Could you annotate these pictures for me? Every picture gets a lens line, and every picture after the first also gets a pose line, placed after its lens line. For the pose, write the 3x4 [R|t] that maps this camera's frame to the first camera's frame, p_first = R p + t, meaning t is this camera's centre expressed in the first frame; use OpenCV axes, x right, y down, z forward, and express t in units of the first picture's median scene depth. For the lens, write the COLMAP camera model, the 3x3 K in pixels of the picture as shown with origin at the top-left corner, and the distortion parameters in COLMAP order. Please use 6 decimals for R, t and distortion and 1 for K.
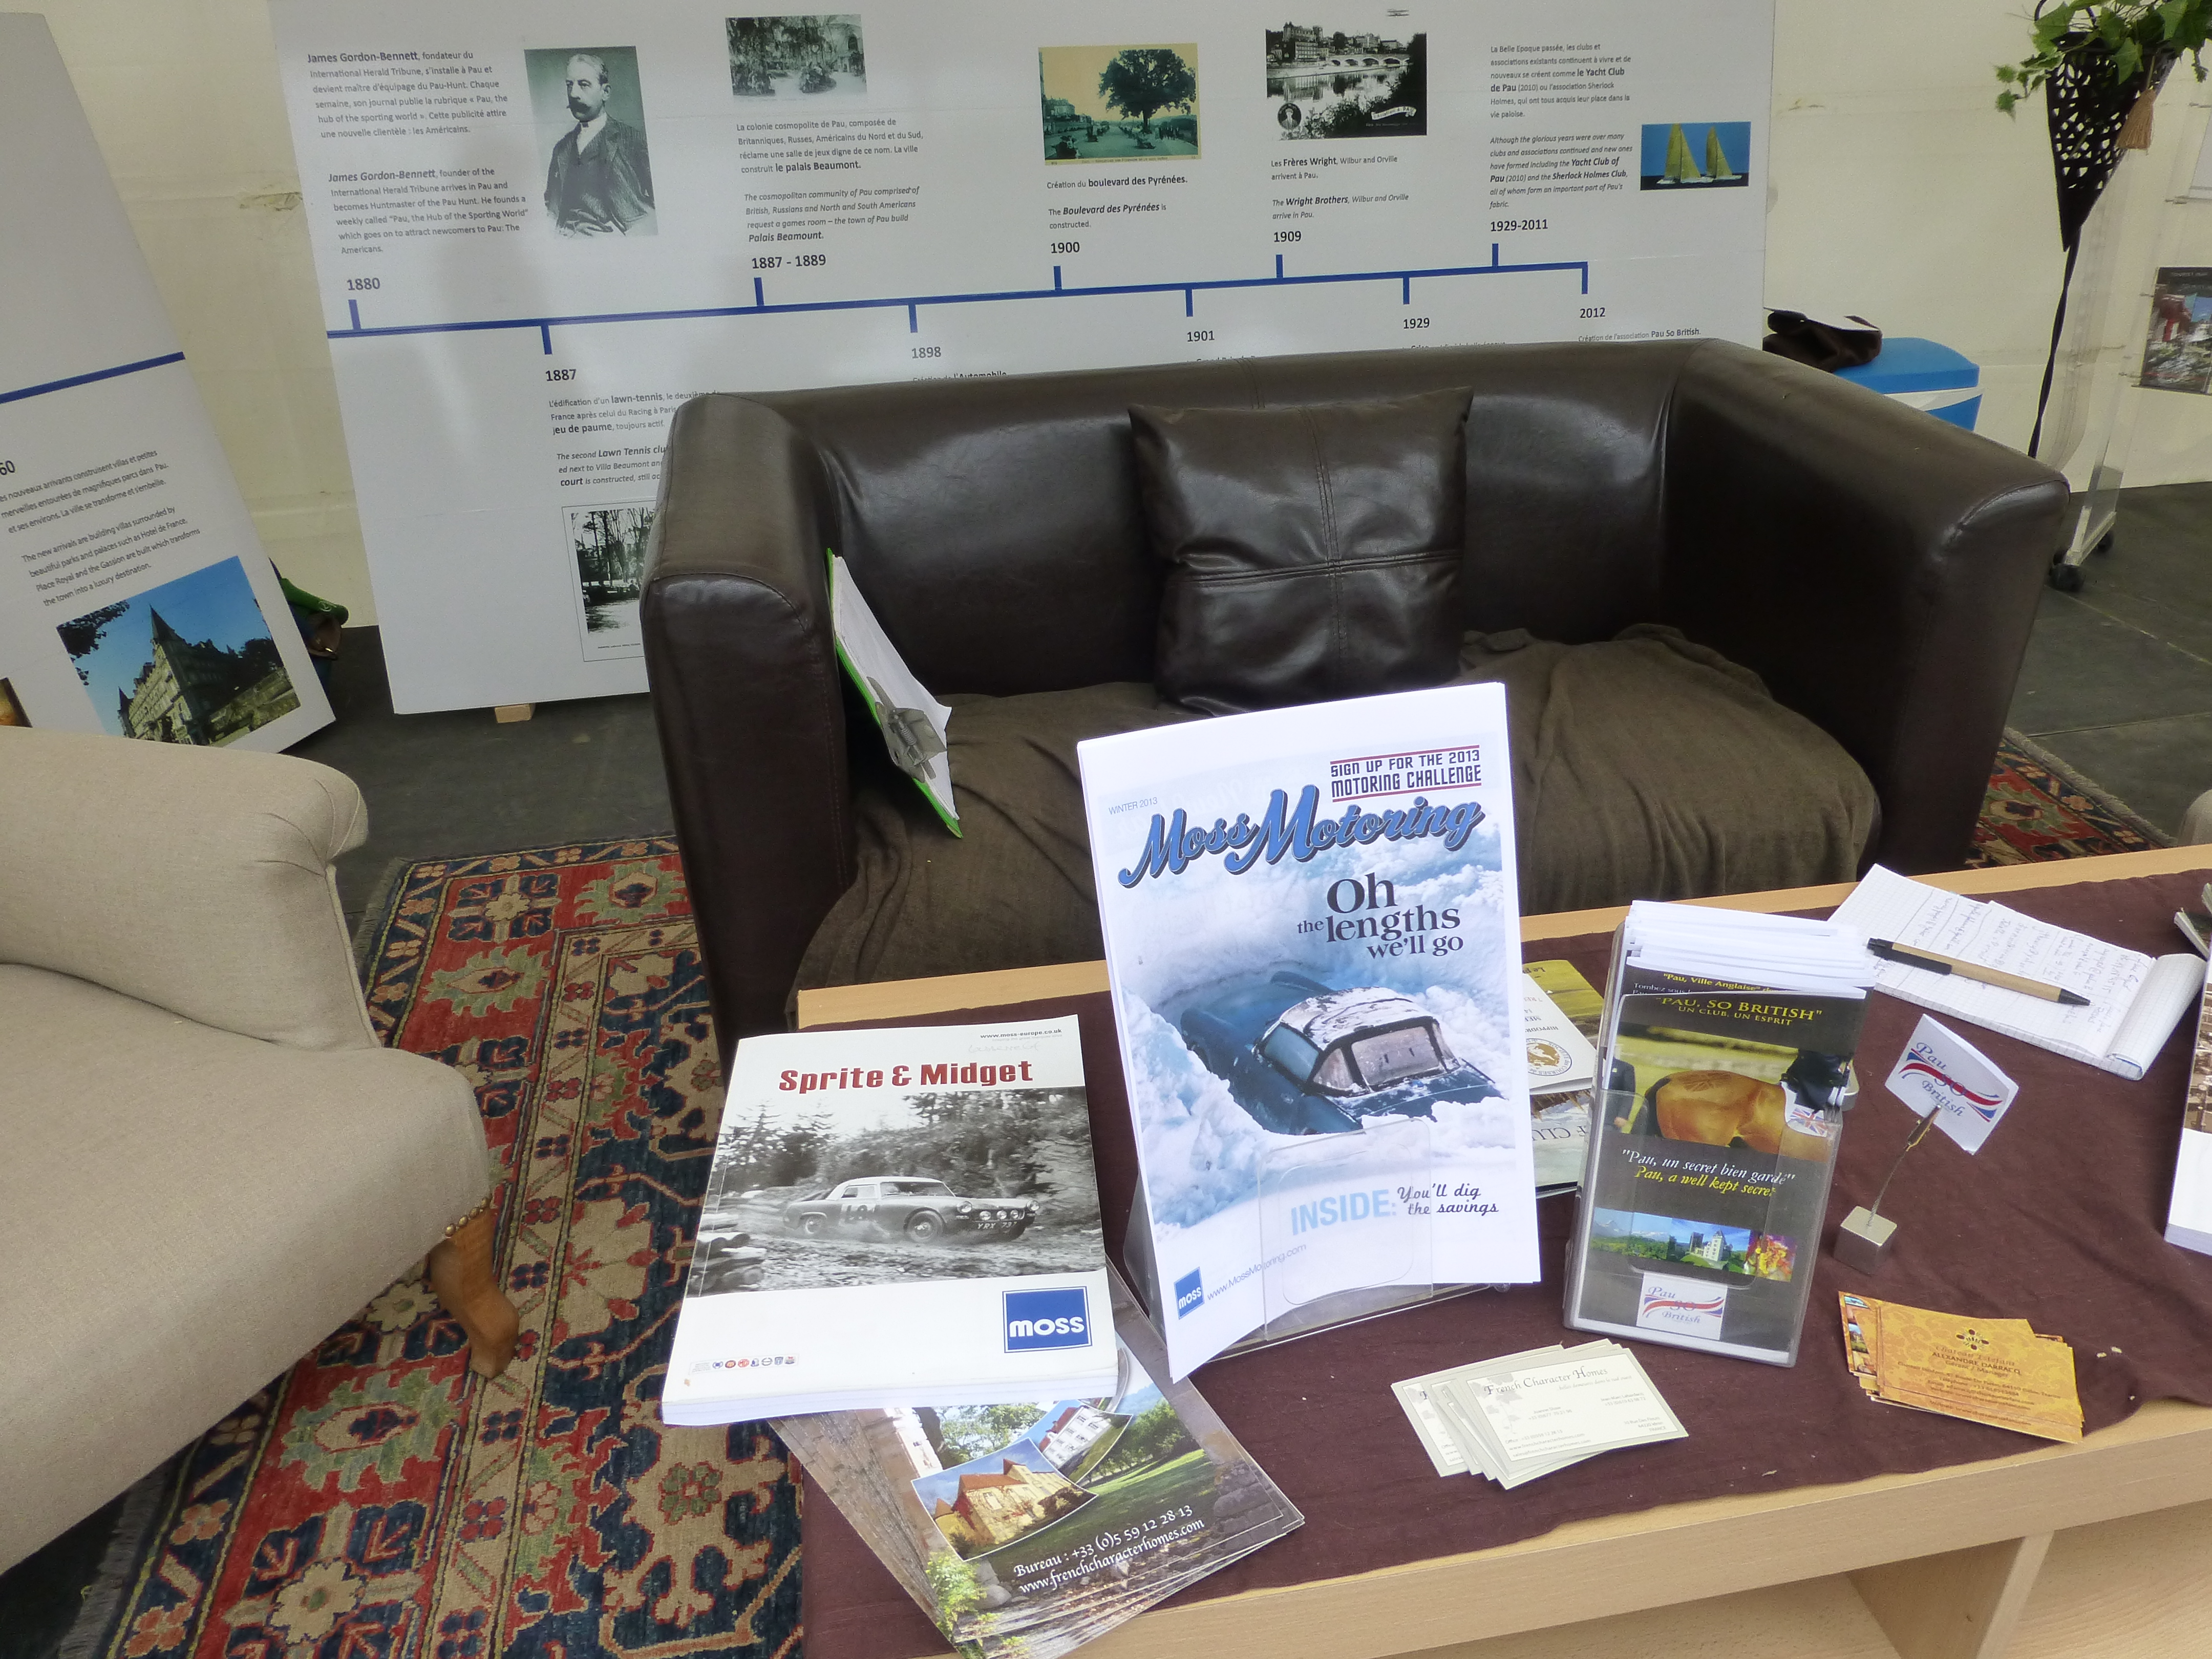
lens RADIAL K [[1644.2, 0, 1119.1], [0, 1644.2, 826.8], [0, 0, 1]] dist [-0.030367, -0.000899]
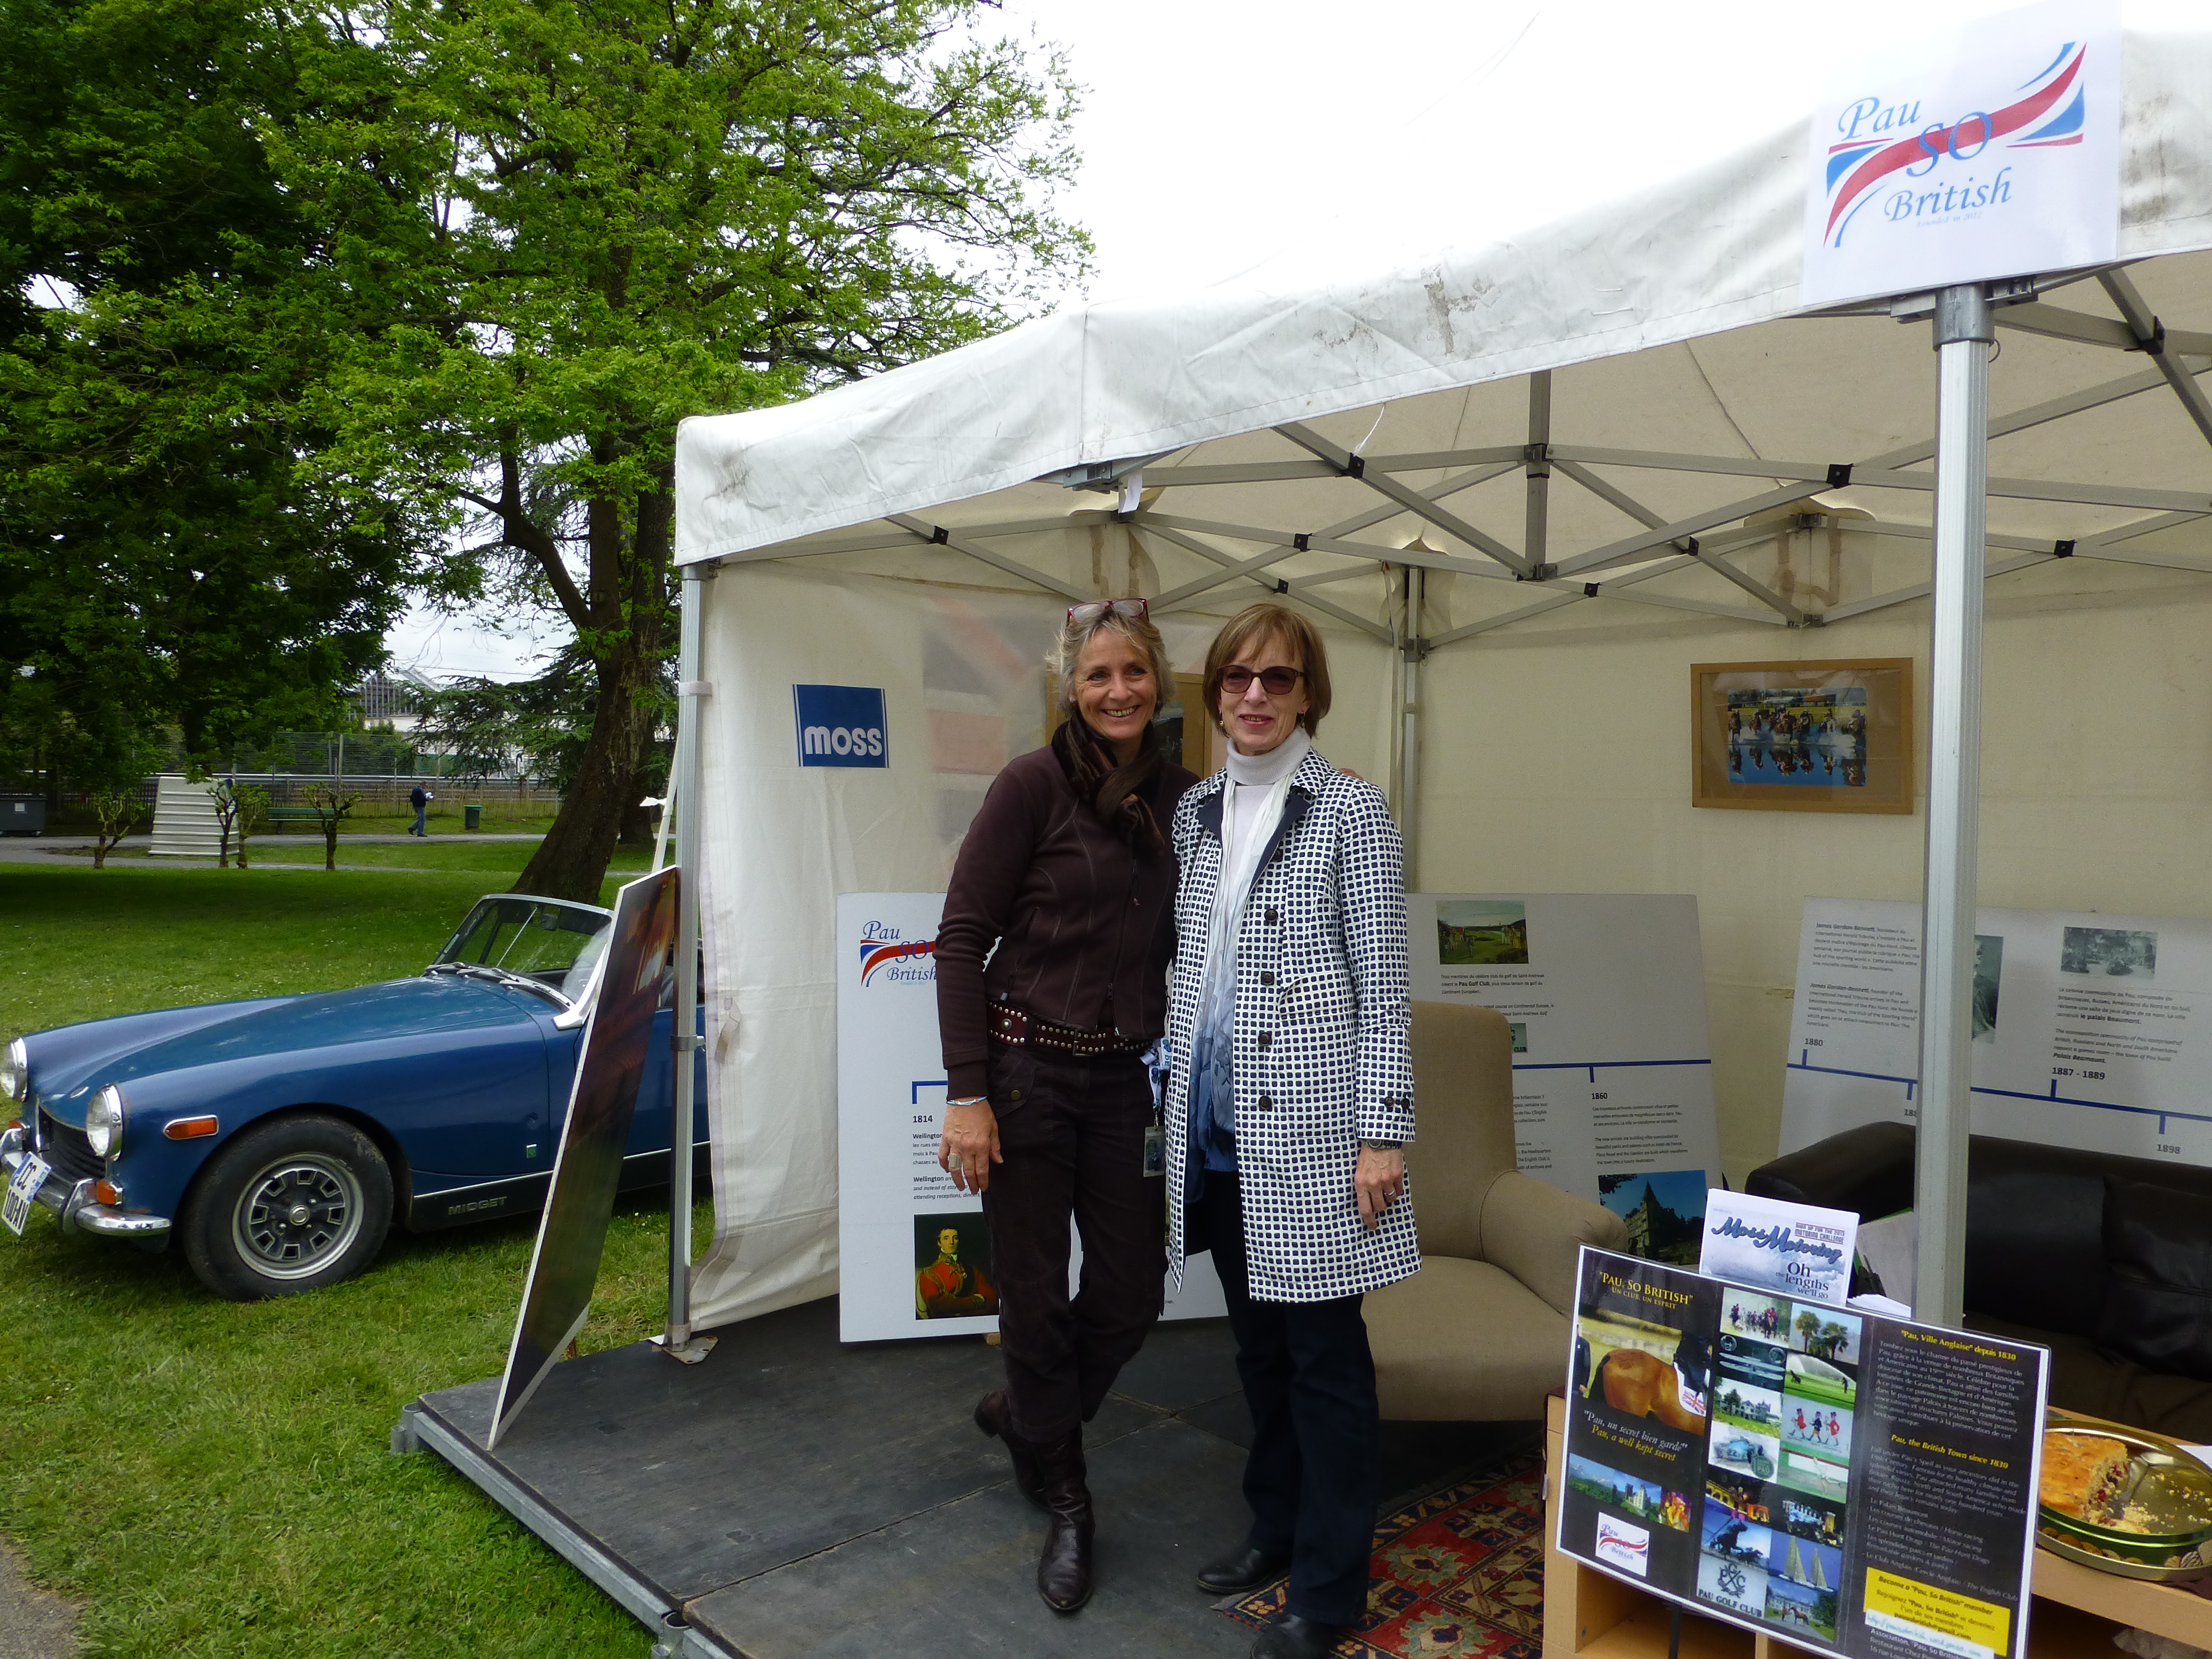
lens RADIAL K [[1634.9, 0, 1092.2], [0, 1634.9, 834.4], [0, 0, 1]] dist [0.006770, -0.048124]
pose [[0.534963, 0.048081, -0.843506, 0.820215], [-0.402393, 0.892371, -0.204337, 0.195345], [0.742896, 0.448734, 0.496733, -0.771370]]
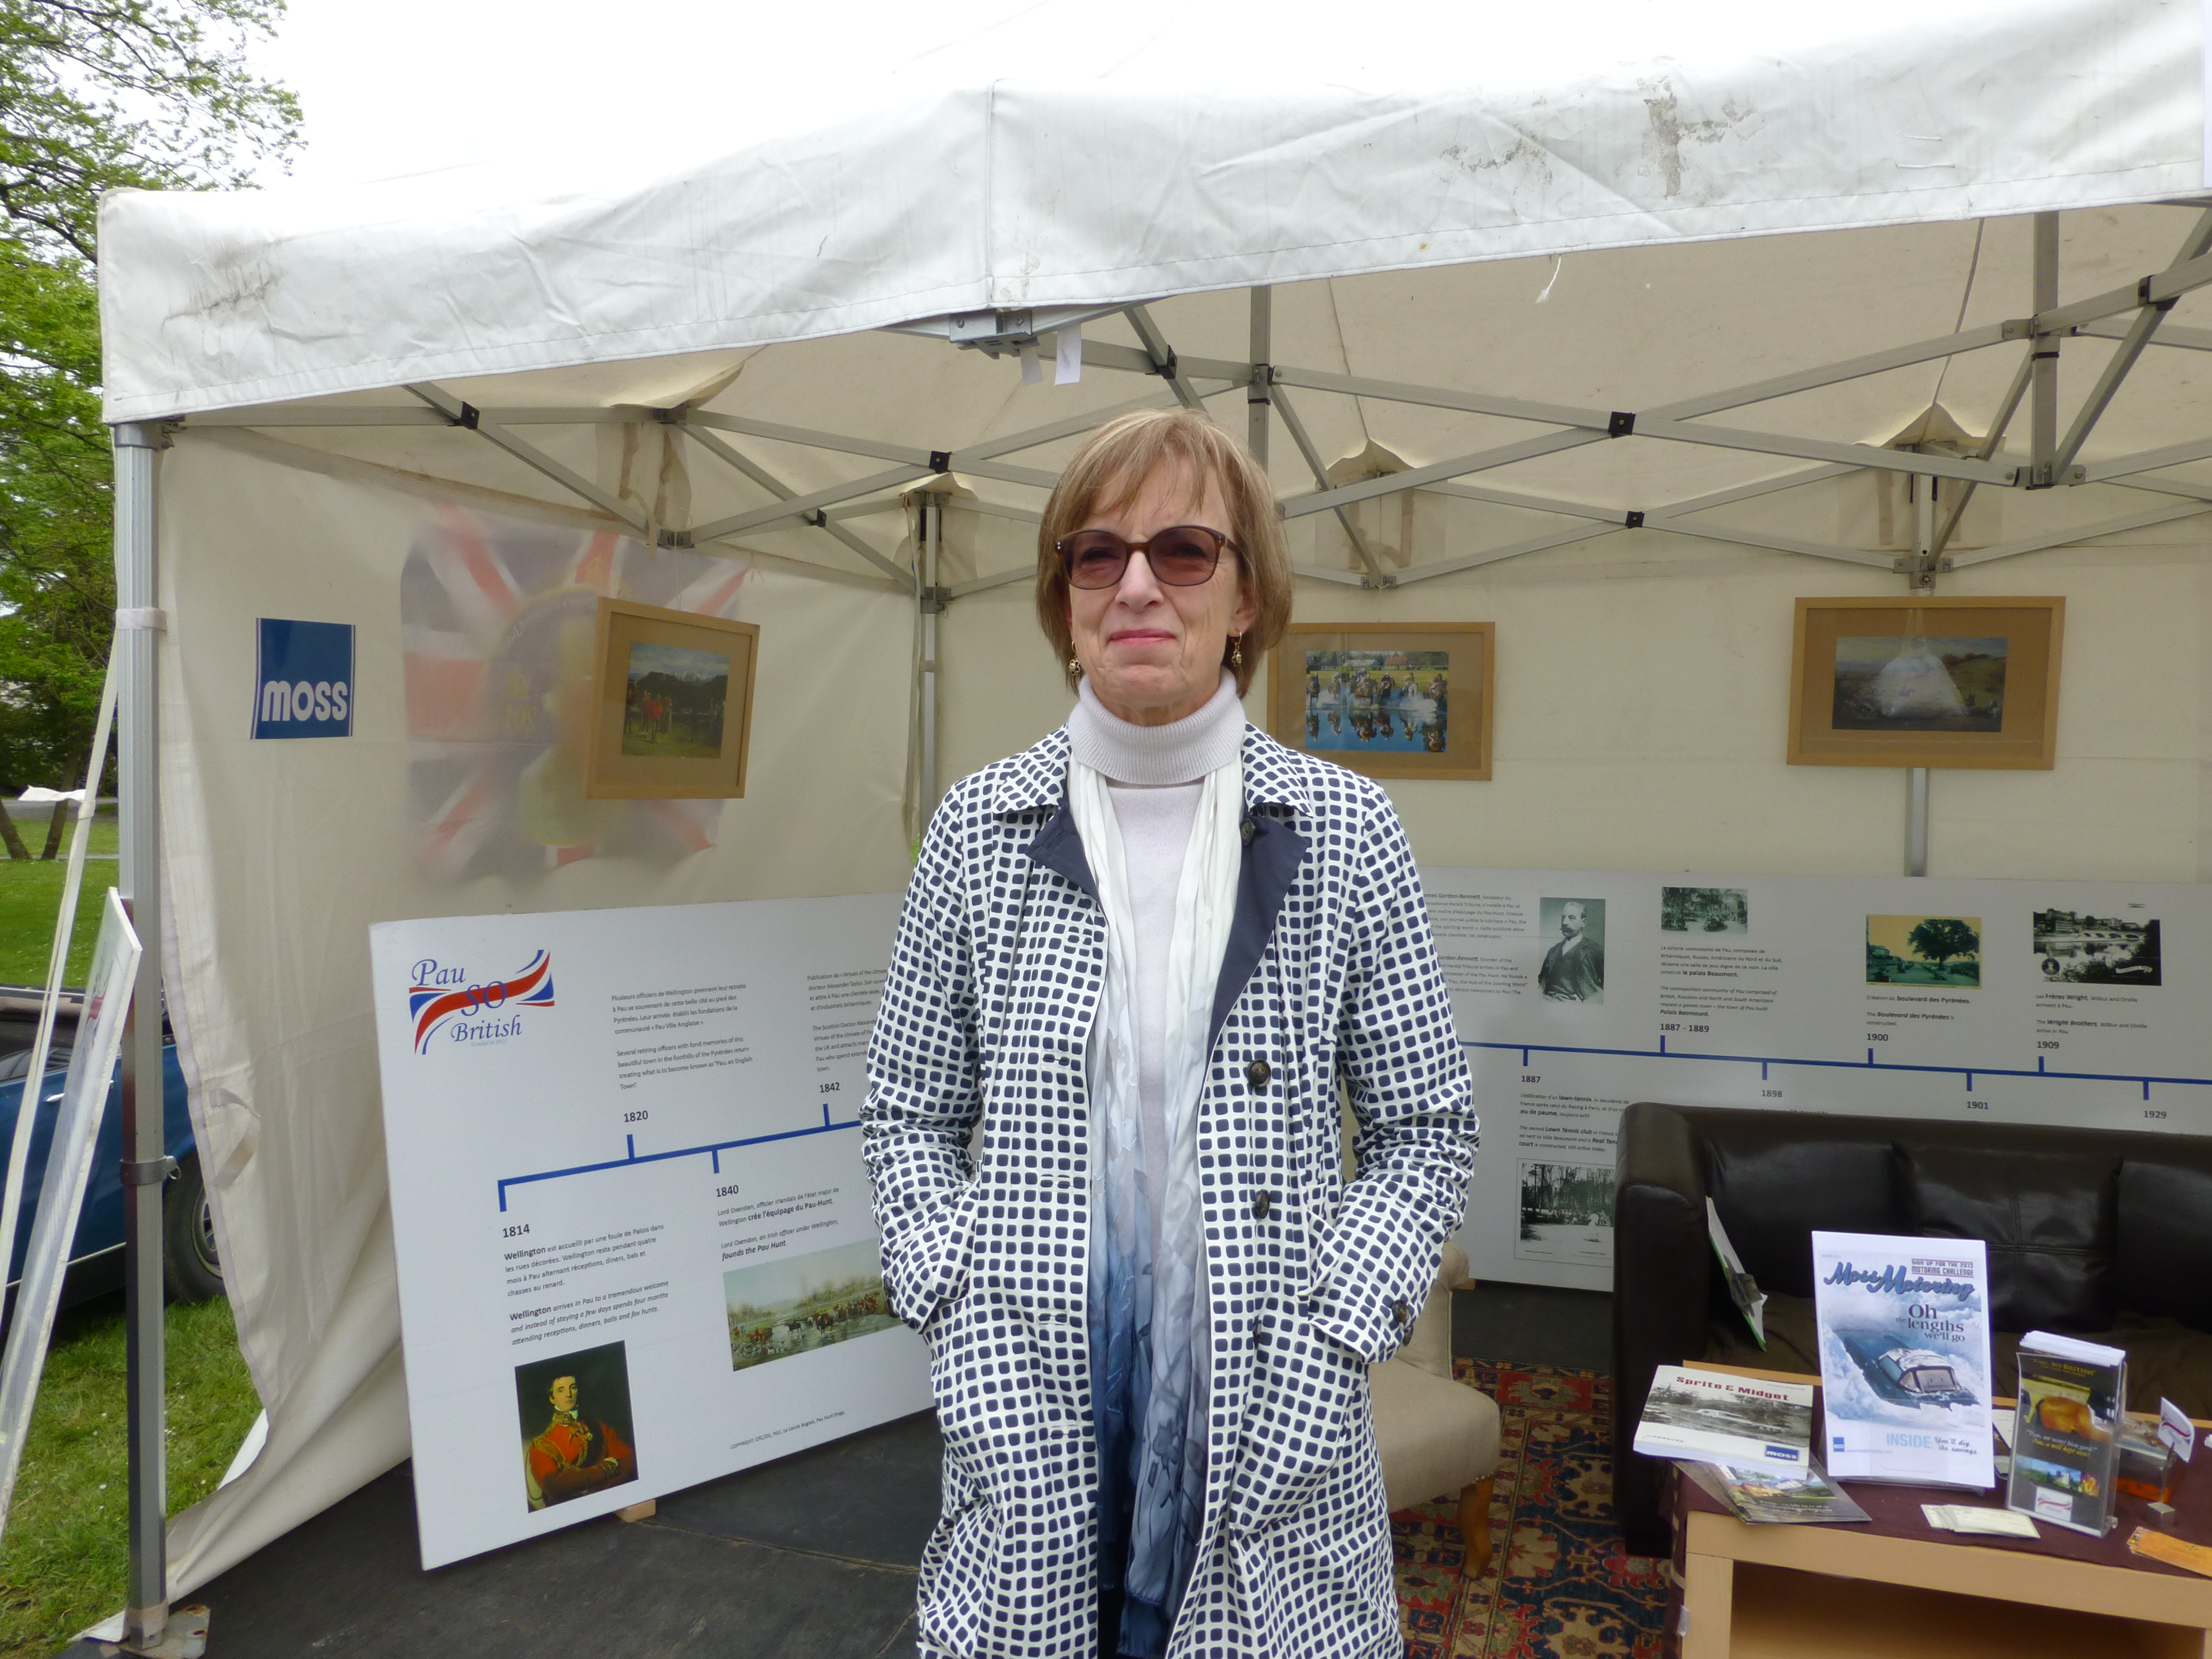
lens RADIAL K [[1637.3, 0, 1092.4], [0, 1637.3, 837.8], [0, 0, 1]] dist [0.010484, -0.059941]
pose [[0.870332, 0.045645, -0.490345, 0.099652], [-0.239871, 0.908889, -0.341149, 0.239527], [0.430097, 0.414533, 0.801985, -0.857732]]
